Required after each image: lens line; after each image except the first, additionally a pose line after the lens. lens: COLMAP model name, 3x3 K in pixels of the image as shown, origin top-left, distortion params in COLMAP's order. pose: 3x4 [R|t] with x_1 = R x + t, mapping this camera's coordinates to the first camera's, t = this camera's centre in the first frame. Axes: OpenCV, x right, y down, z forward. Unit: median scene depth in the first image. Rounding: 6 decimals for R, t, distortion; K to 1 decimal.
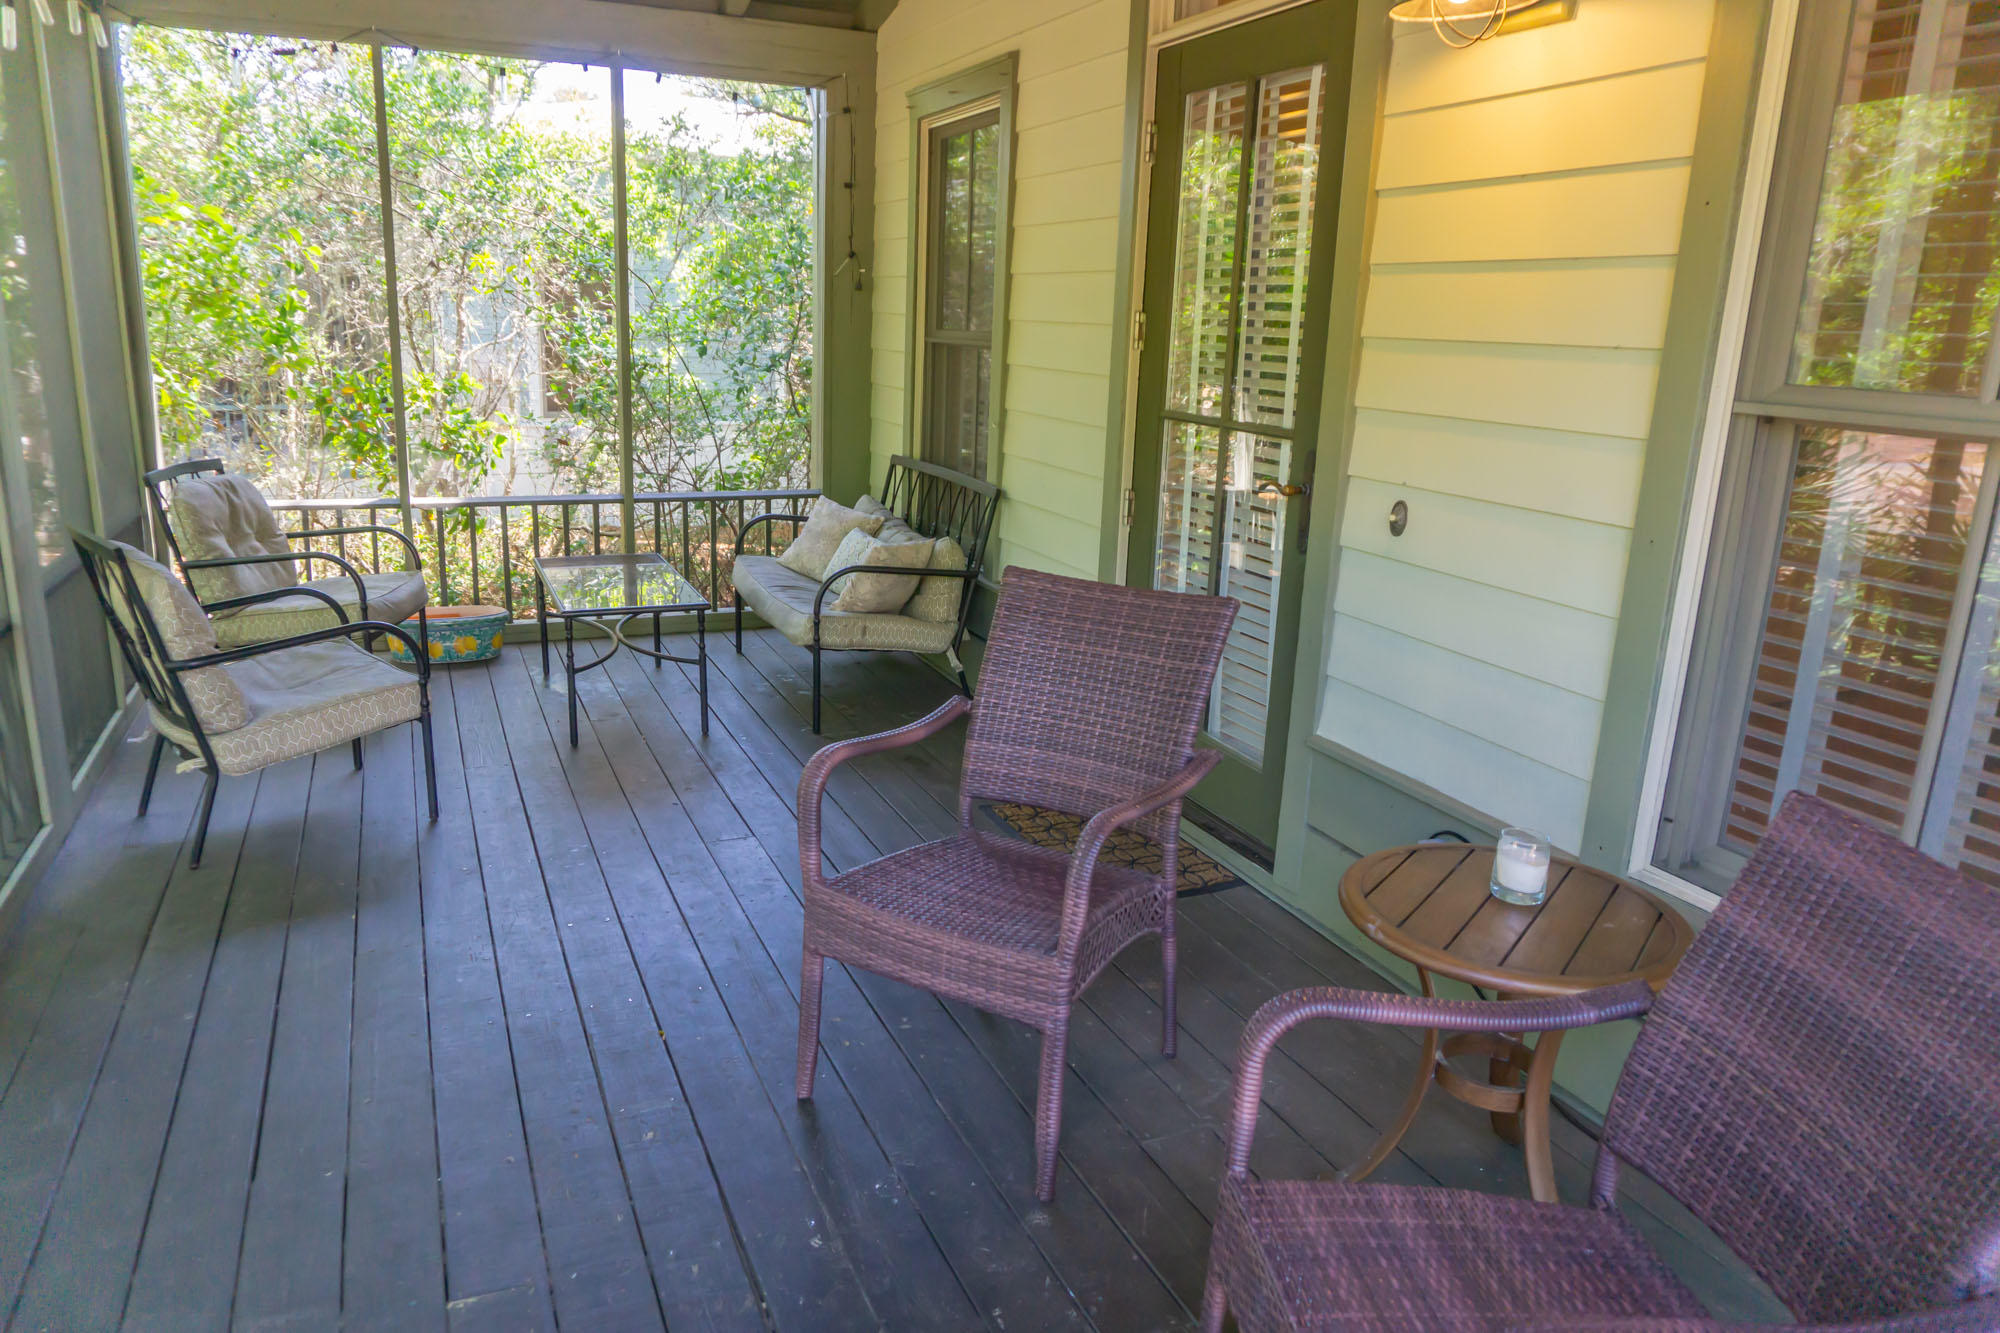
lens RADIAL K [[1331.1, 0, 1000.2], [0, 1331.1, 666.6], [0, 0, 1]] dist [-0.018506, -0.006497]
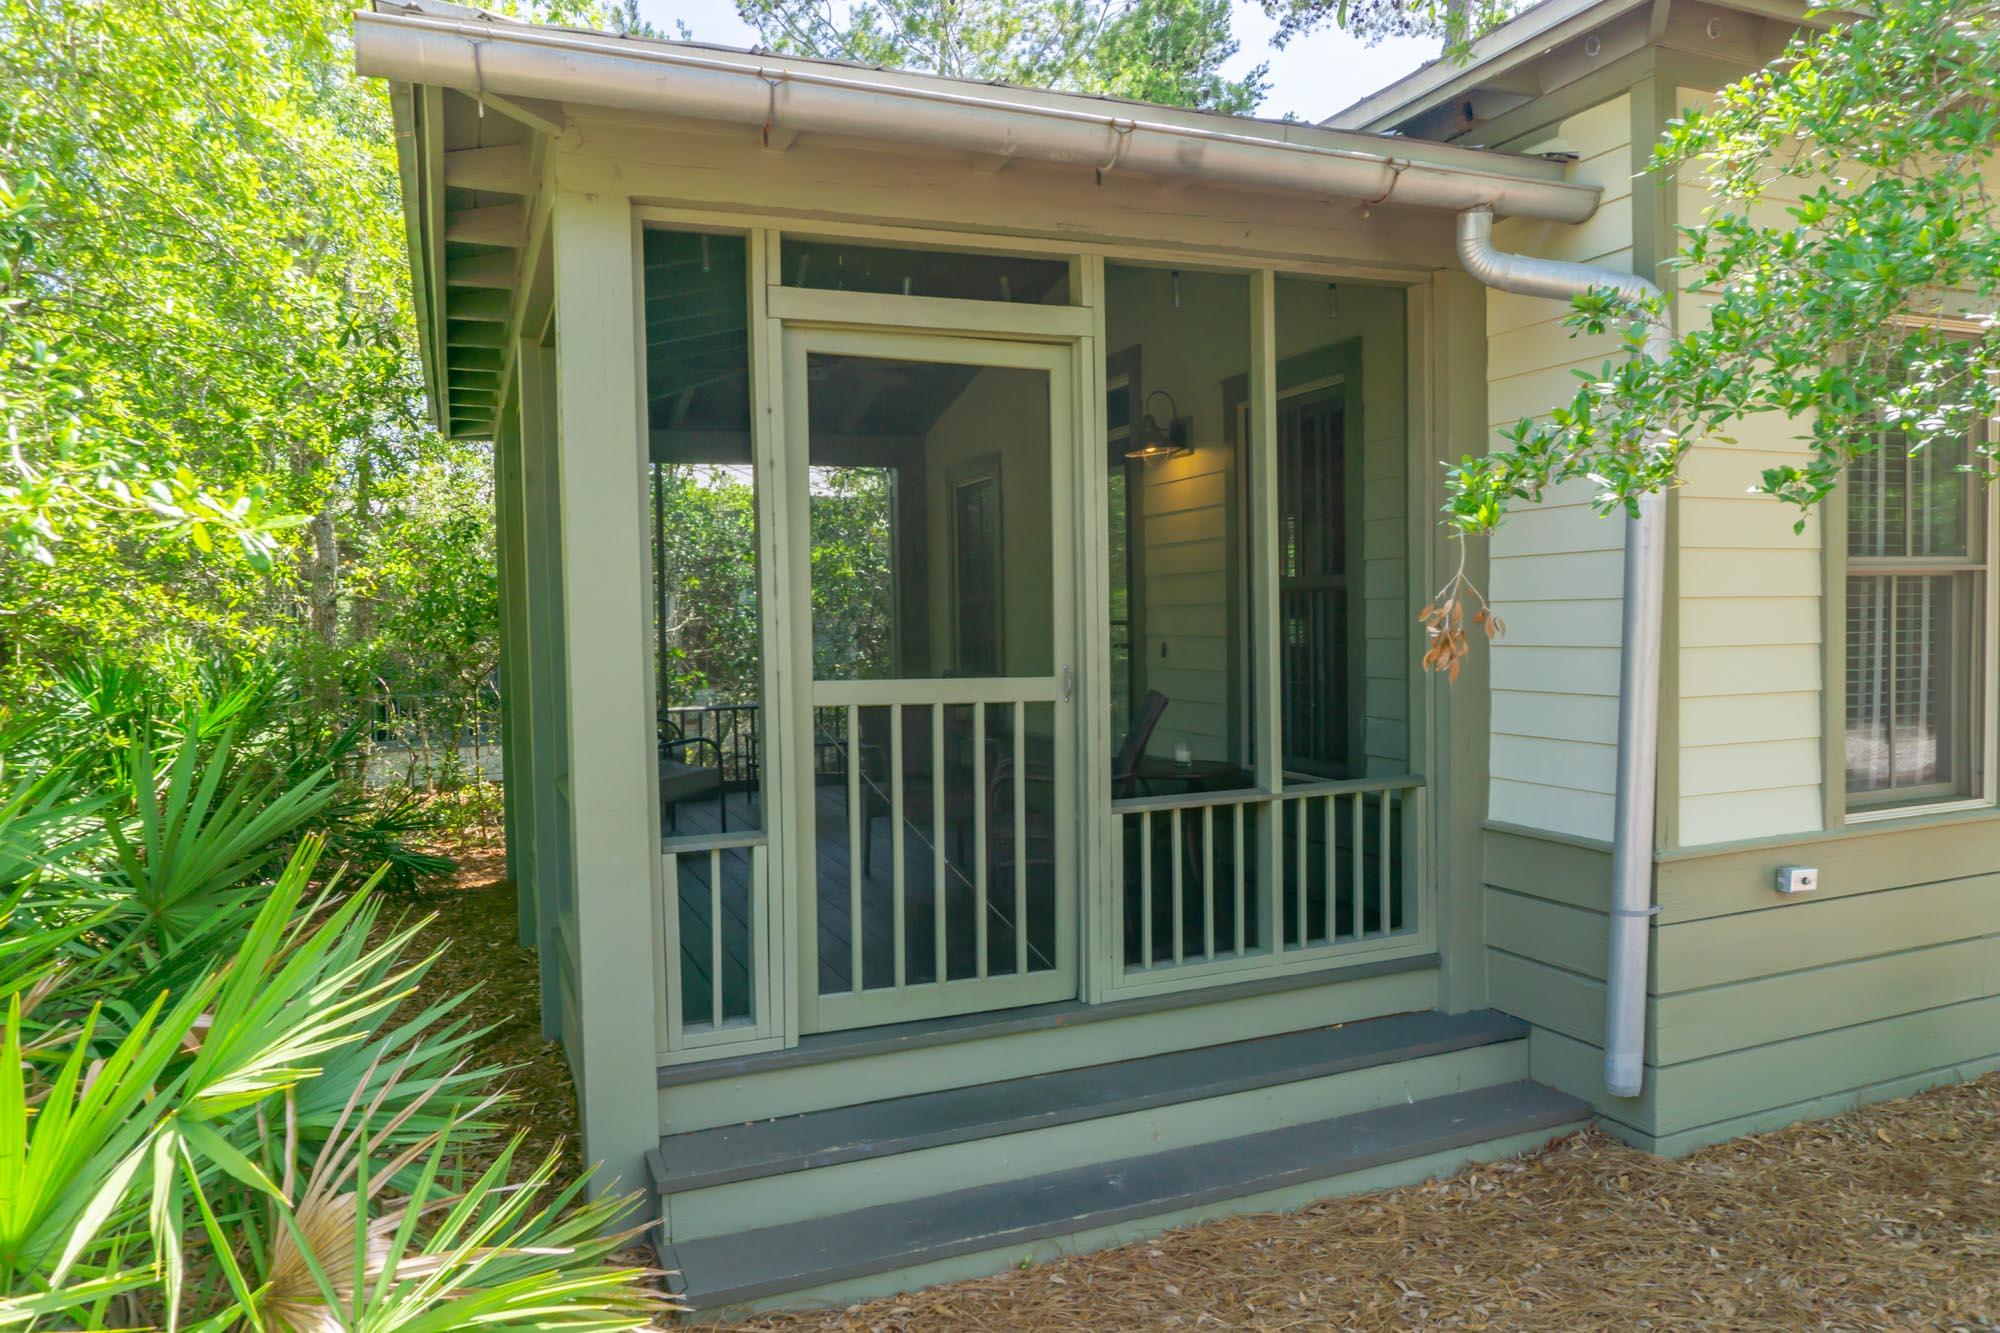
lens RADIAL K [[1331.1, 0, 1000.2], [0, 1331.1, 666.3], [0, 0, 1]] dist [-0.018506, -0.006497]
pose [[0.997668, -0.059622, -0.033224, 0.060379], [0.051252, 0.975874, -0.212236, 0.269756], [0.045076, 0.210038, 0.976653, -0.875046]]
